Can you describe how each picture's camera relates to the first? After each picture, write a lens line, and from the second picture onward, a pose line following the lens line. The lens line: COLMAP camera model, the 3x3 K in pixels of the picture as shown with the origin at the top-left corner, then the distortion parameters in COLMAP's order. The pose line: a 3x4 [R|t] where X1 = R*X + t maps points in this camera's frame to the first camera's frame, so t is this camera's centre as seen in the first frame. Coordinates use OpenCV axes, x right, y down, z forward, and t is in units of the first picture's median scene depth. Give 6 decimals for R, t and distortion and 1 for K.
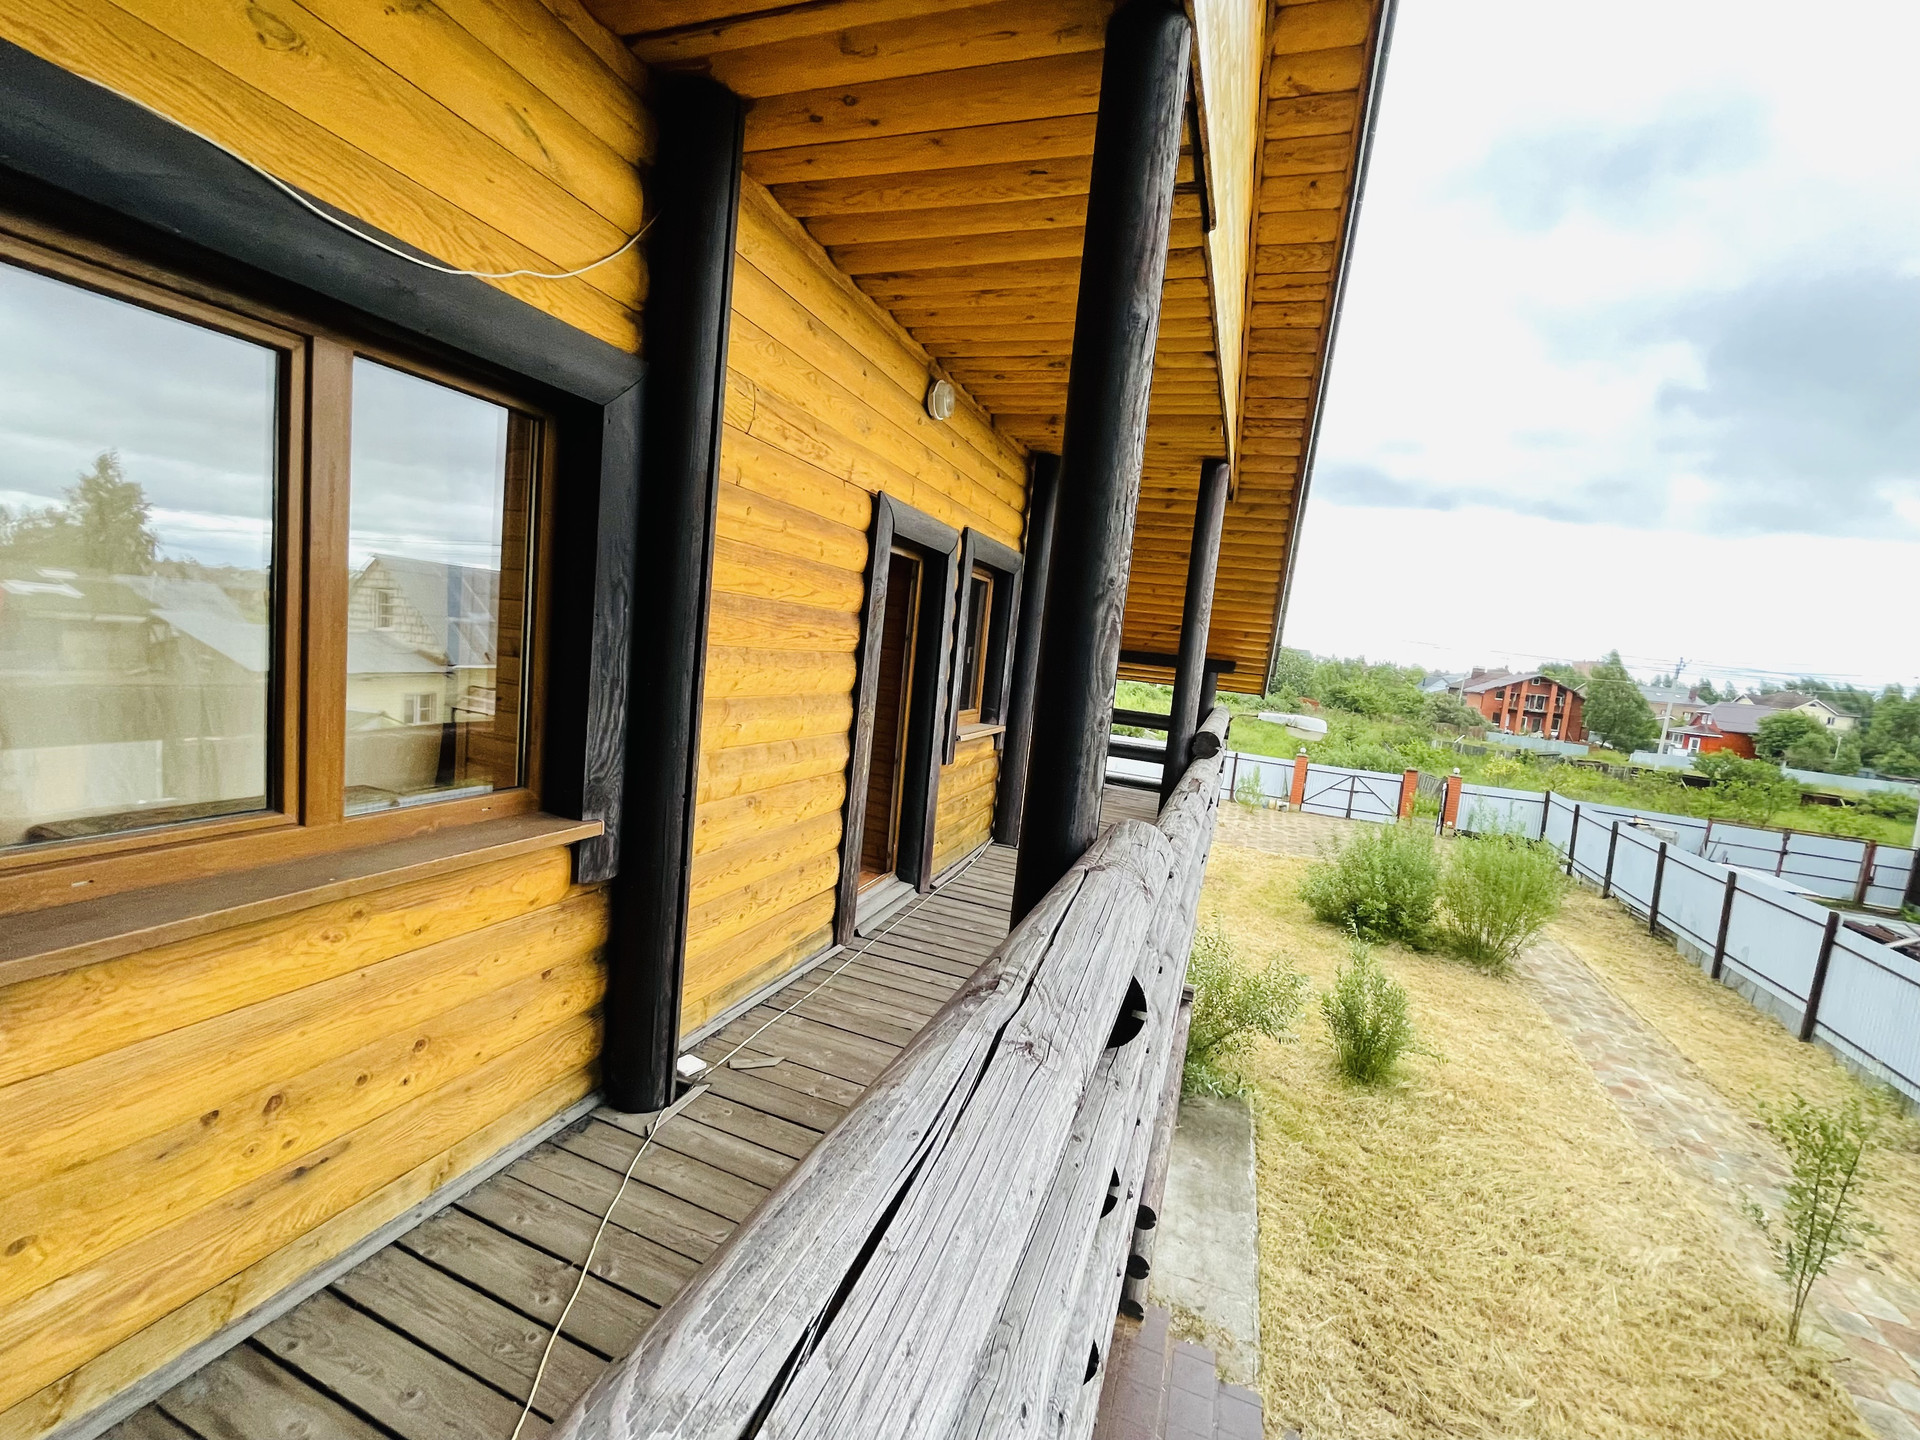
lens RADIAL K [[779.0, 0, 959.8], [0, 779.0, 717.9], [0, 0, 1]] dist [-0.002869, -0.000279]
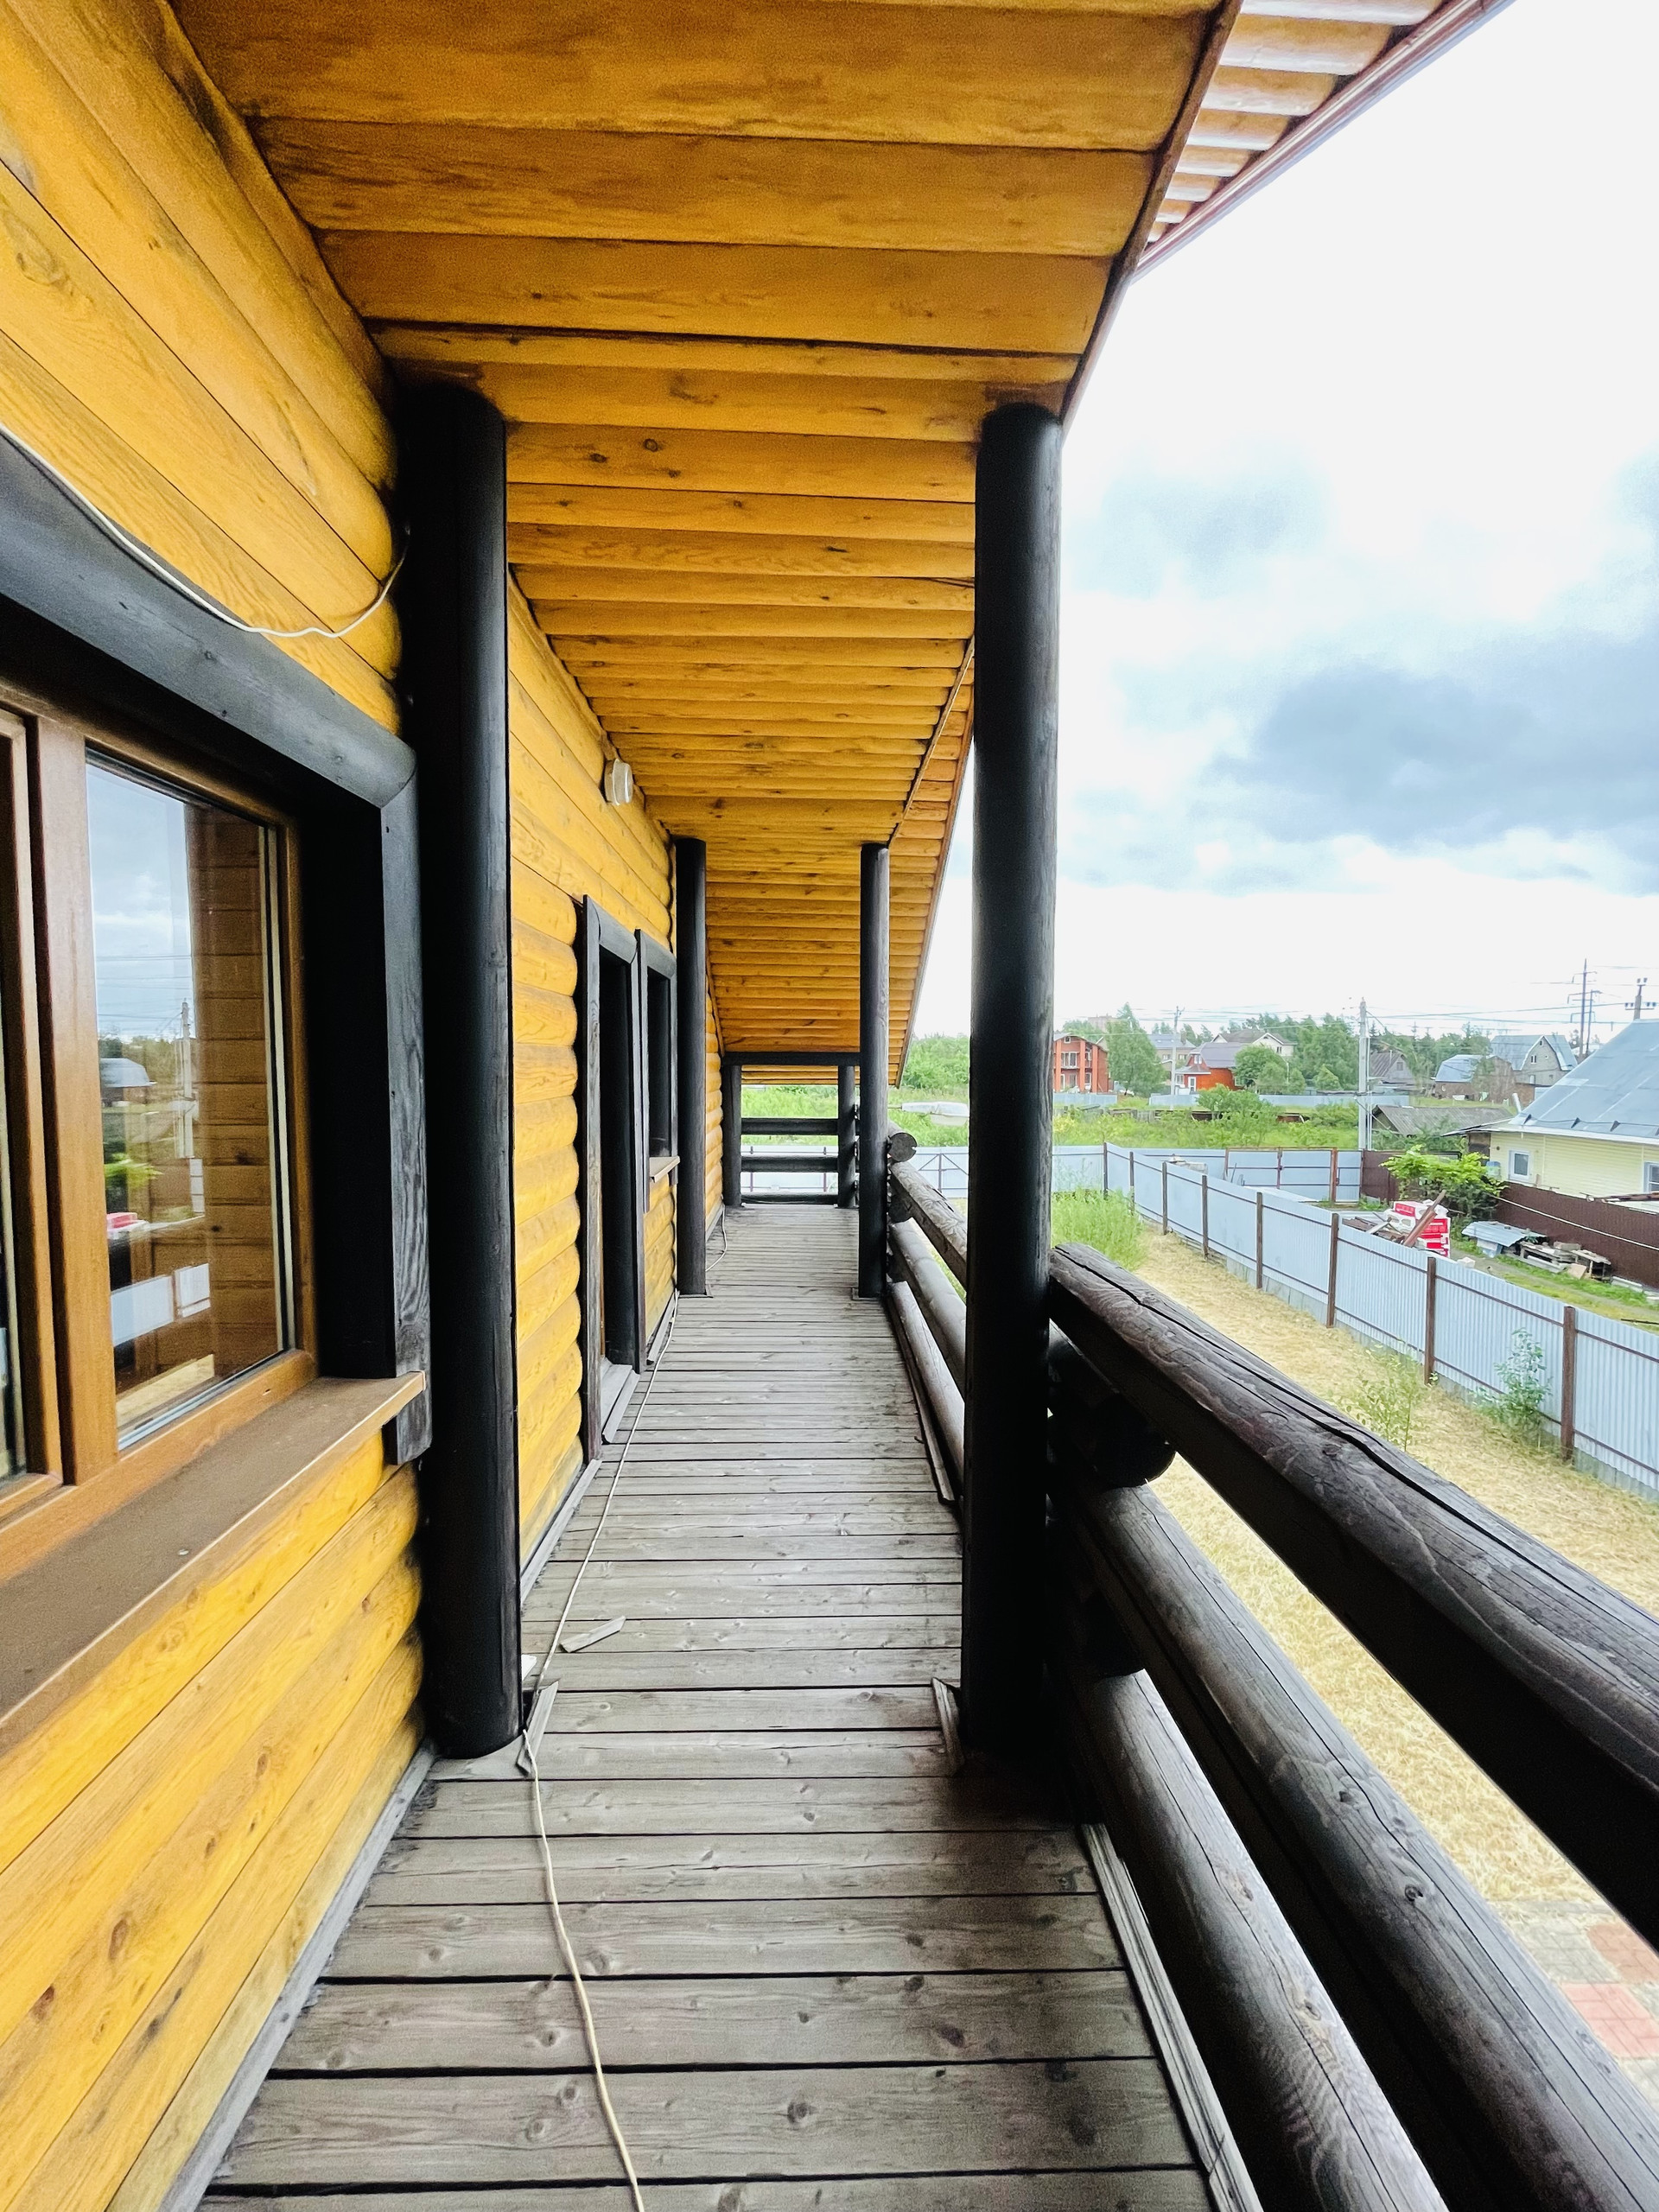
lens RADIAL K [[897.5, 0, 831.2], [0, 897.5, 1105.2], [0, 0, 1]] dist [-0.002869, -0.000279]
pose [[0.921527, -0.118518, 0.369786, -0.321424], [0.127035, 0.991897, 0.001329, -0.055430], [-0.366947, 0.045751, 0.929116, 0.055920]]
